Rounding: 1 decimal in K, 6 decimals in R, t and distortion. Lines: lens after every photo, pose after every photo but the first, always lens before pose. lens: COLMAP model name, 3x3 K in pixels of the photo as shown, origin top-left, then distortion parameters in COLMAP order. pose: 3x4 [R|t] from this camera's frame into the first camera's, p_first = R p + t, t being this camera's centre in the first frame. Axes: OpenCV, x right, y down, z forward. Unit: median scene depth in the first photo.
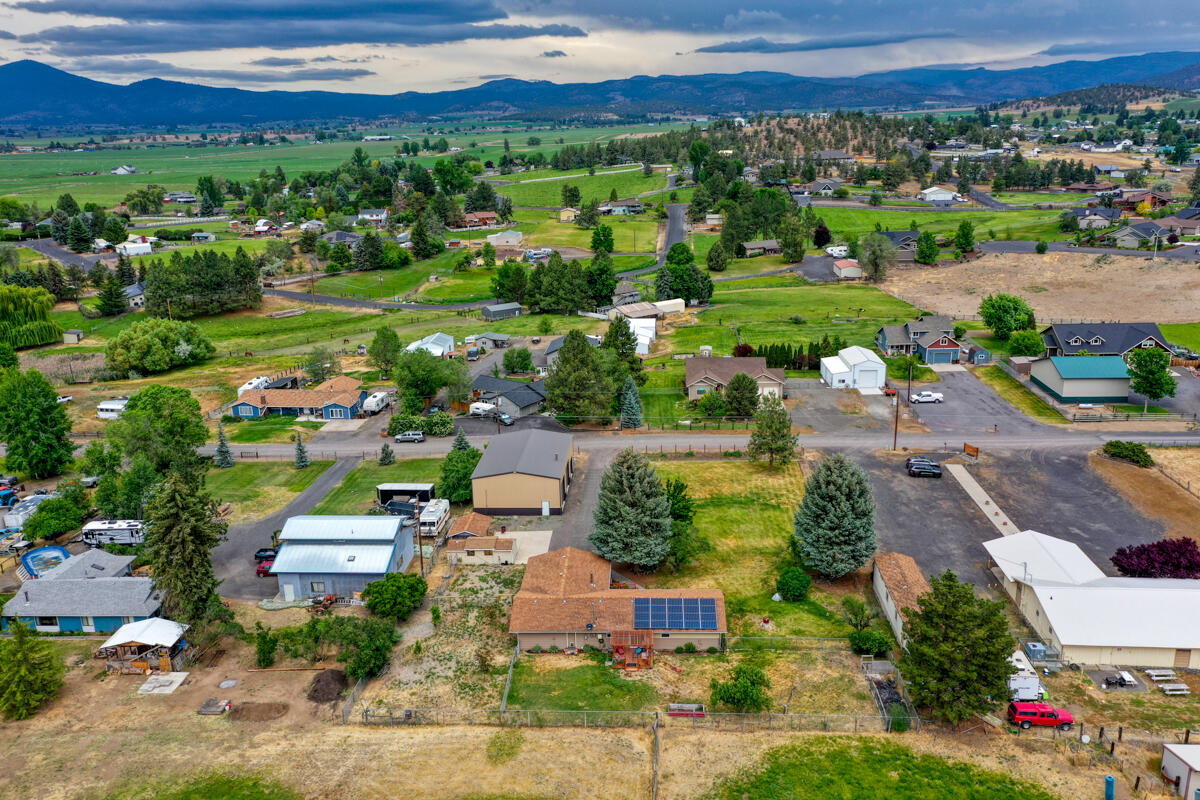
lens RADIAL K [[965.7, 0, 600.0], [0, 965.7, 400.0], [0, 0, 1]] dist [0.019335, 0.060859]
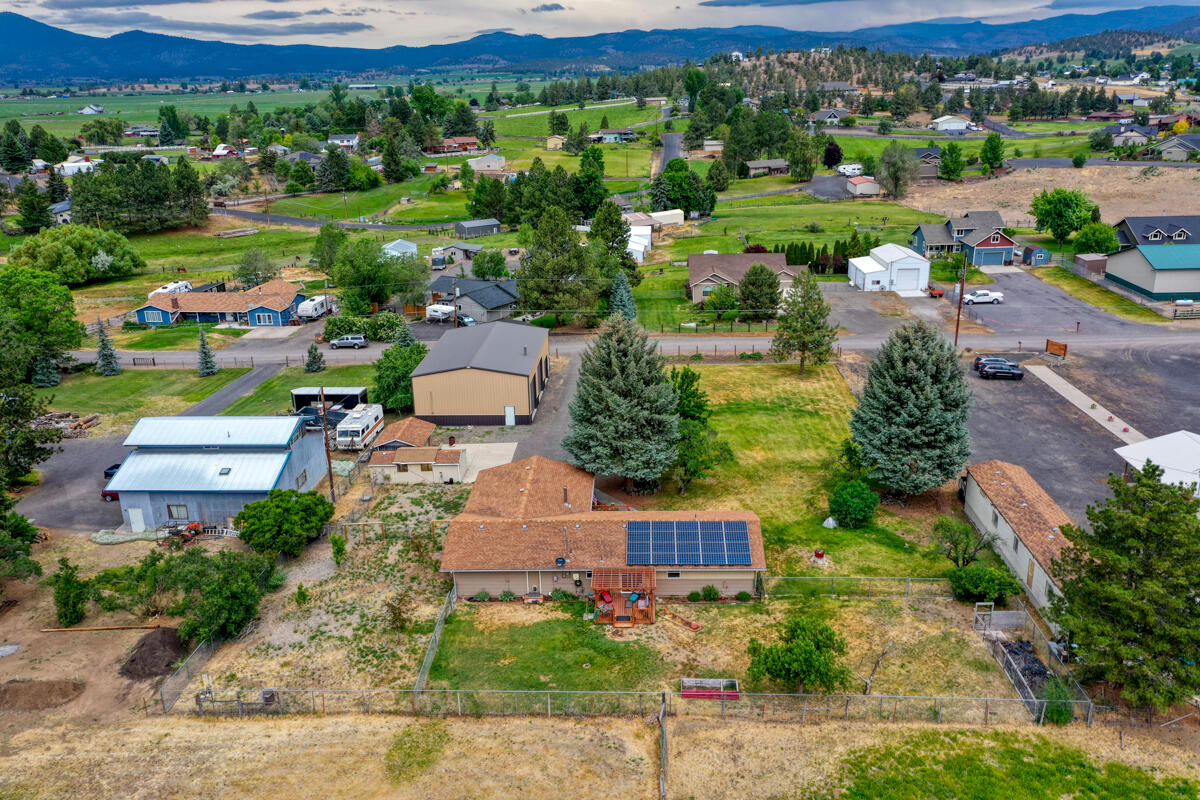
lens RADIAL K [[965.7, 0, 600.0], [0, 965.7, 400.0], [0, 0, 1]] dist [0.019335, 0.060859]
pose [[0.999967, -0.001960, 0.007868, 0.008432], [0.001629, 0.999121, 0.041896, 0.068912], [-0.007943, -0.041882, 0.999091, 0.246047]]
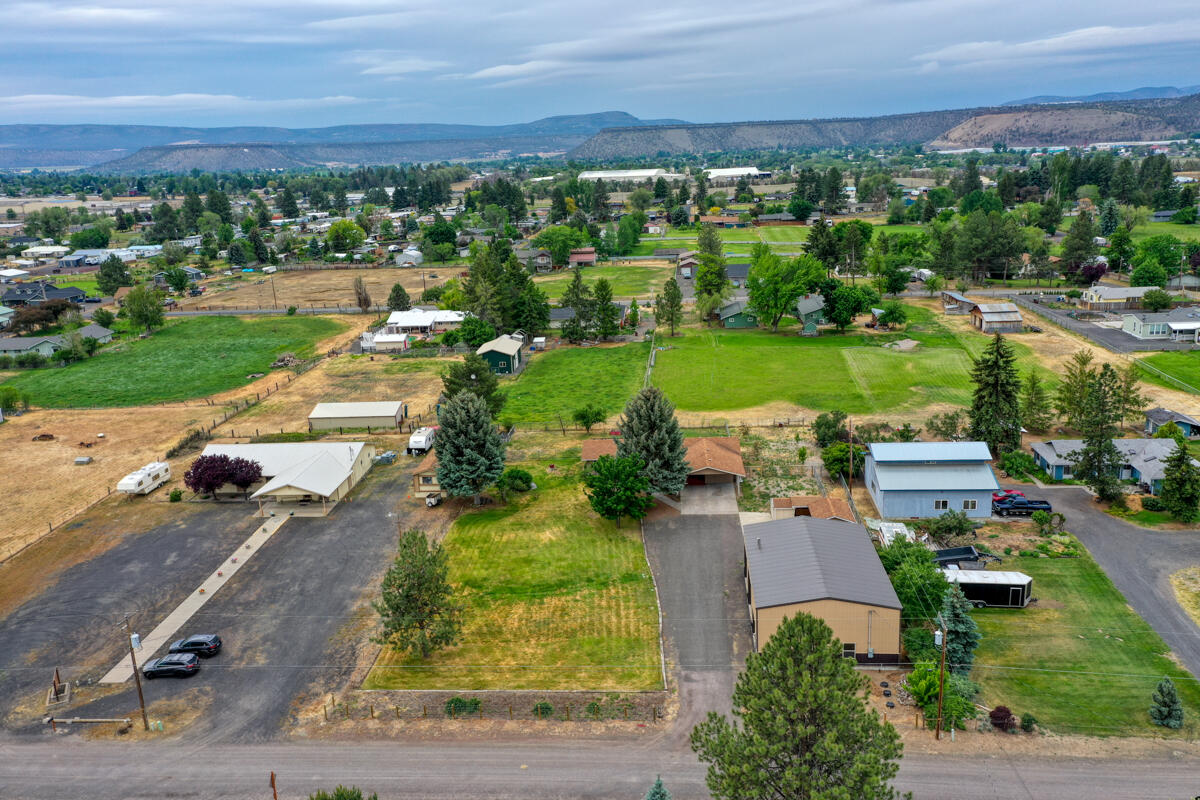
lens RADIAL K [[946.7, 0, 600.0], [0, 946.7, 400.0], [0, 0, 1]] dist [0.031961, 0.030994]
pose [[-0.997241, 0.065210, 0.035477, 0.040330], [0.074138, 0.850404, 0.520880, -0.407671], [0.003797, 0.522073, -0.852893, 1.589286]]
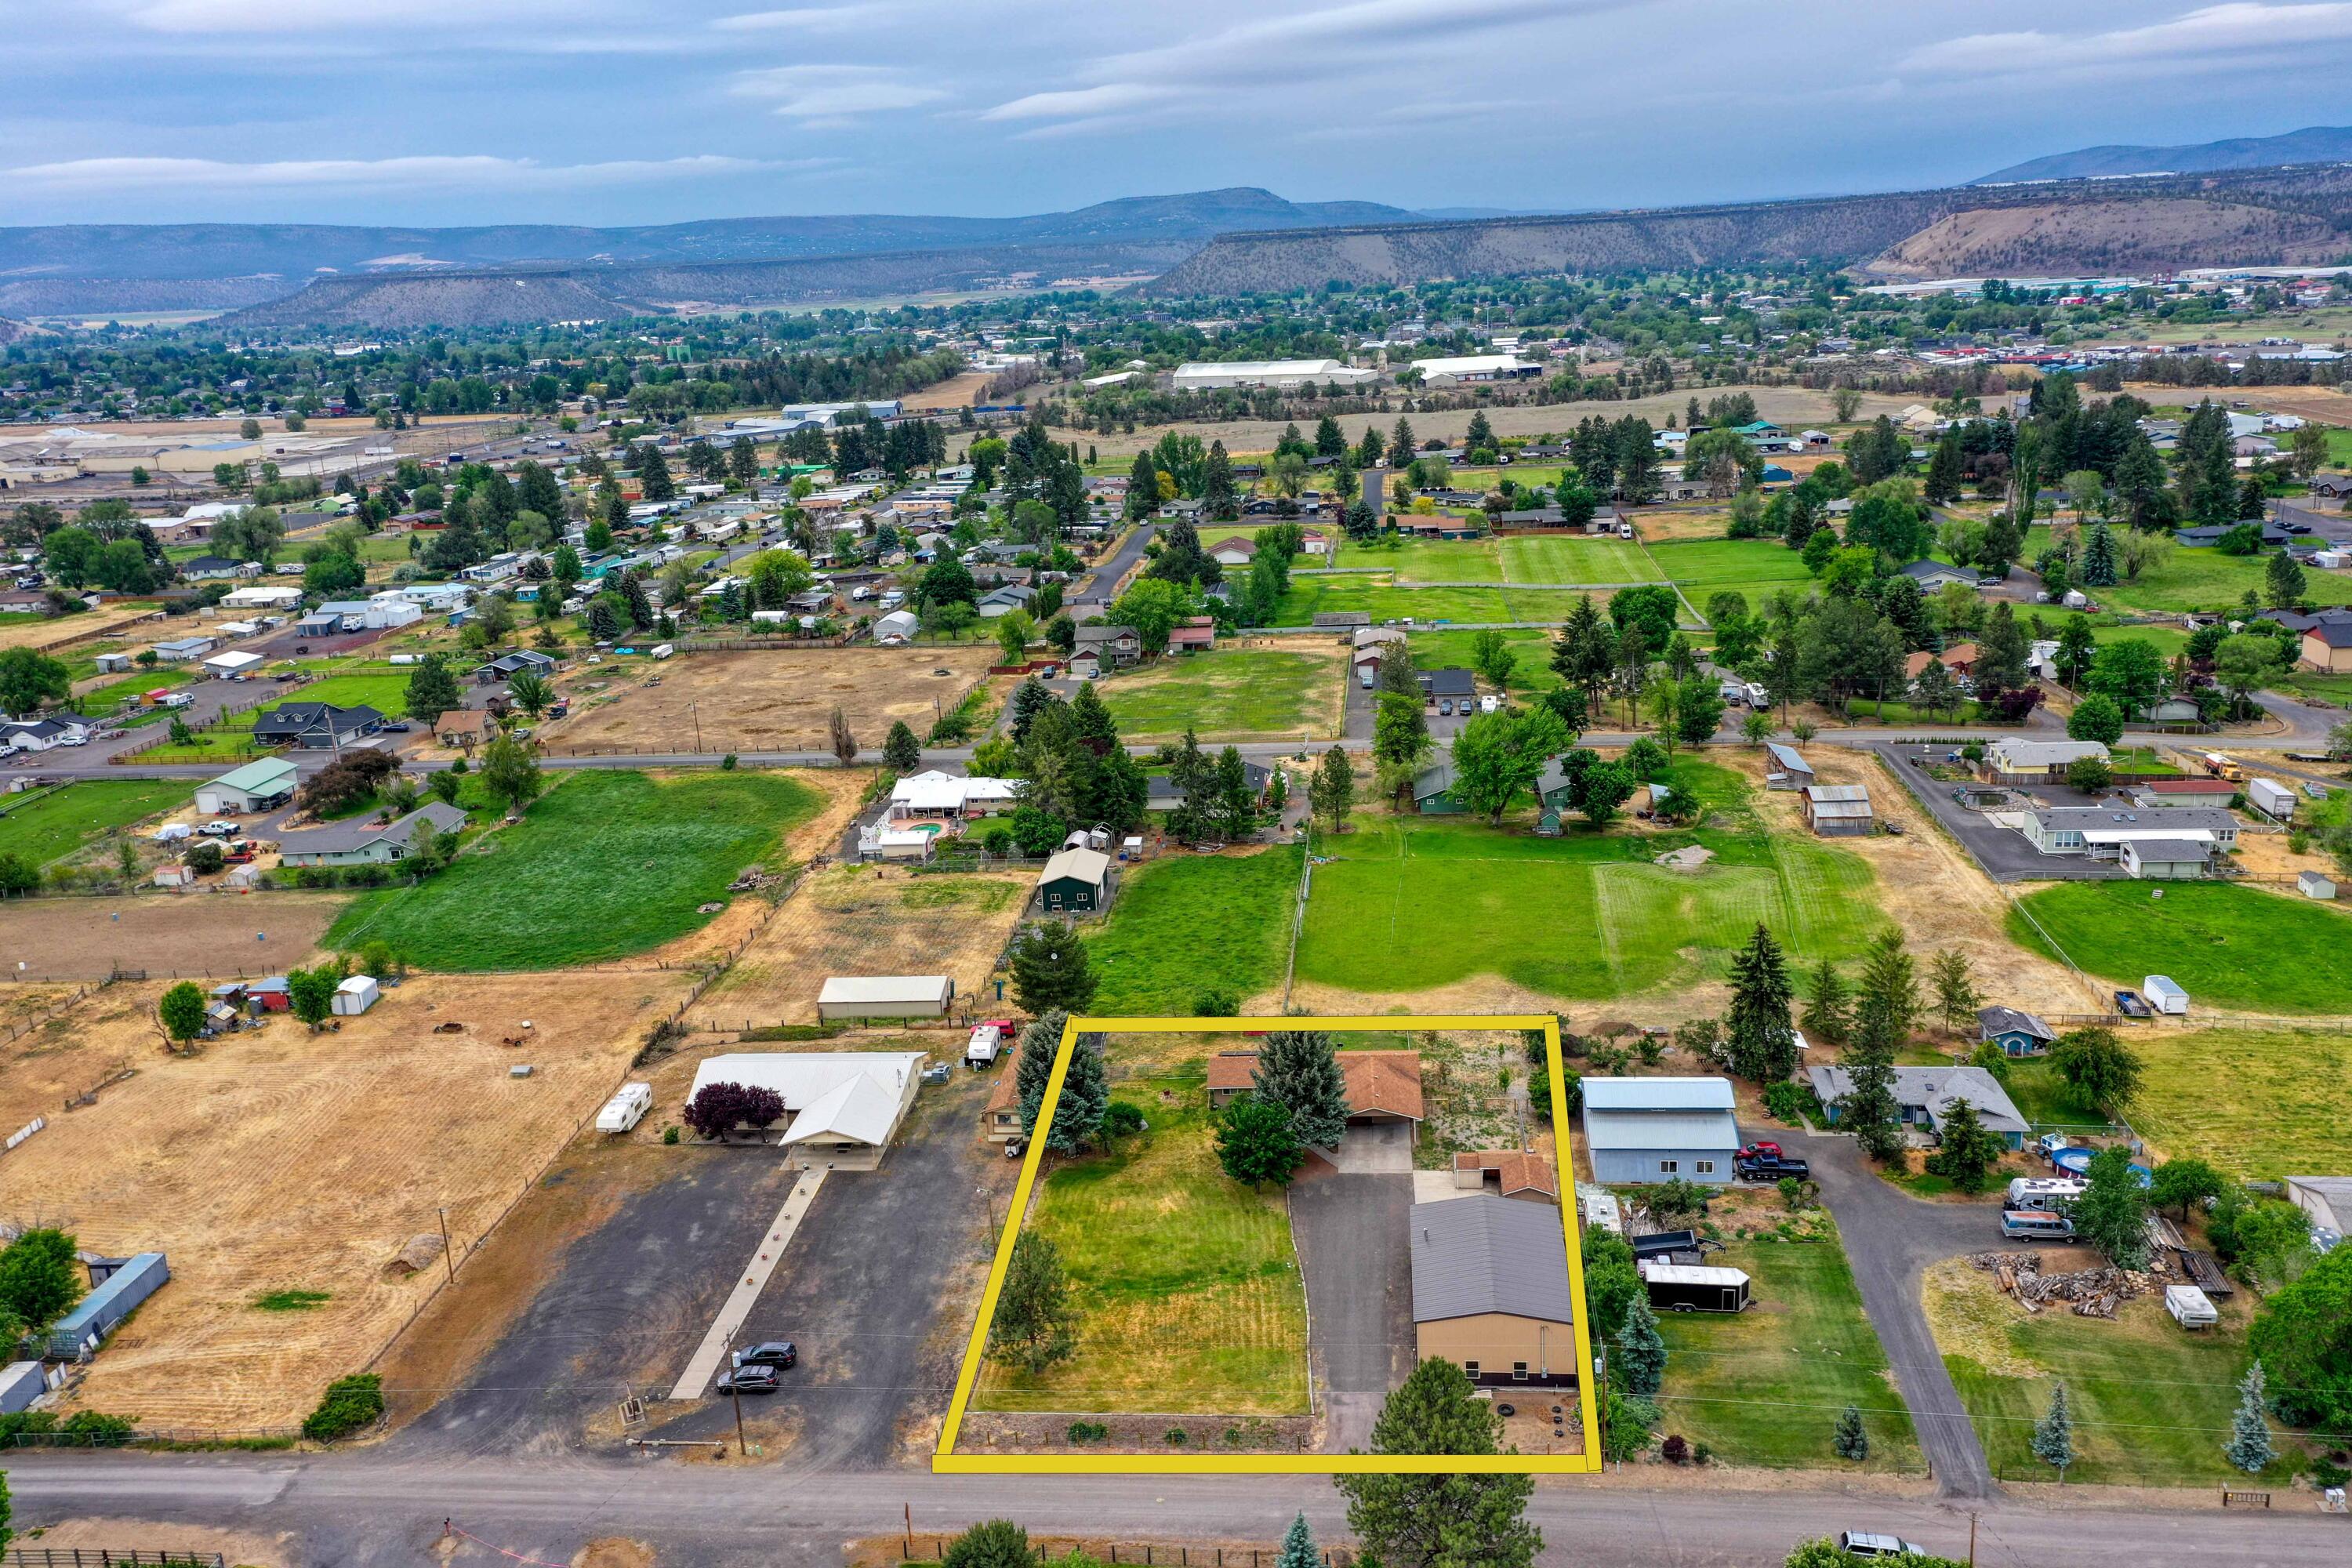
lens RADIAL K [[1892.8, 0, 1176.0], [0, 1892.8, 784.0], [0, 0, 1]] dist [0.019335, 0.060859]
pose [[-0.996112, 0.067765, 0.056296, 0.023911], [0.087346, 0.842994, 0.530783, -0.822992], [-0.011489, 0.533637, -0.845636, 1.898797]]
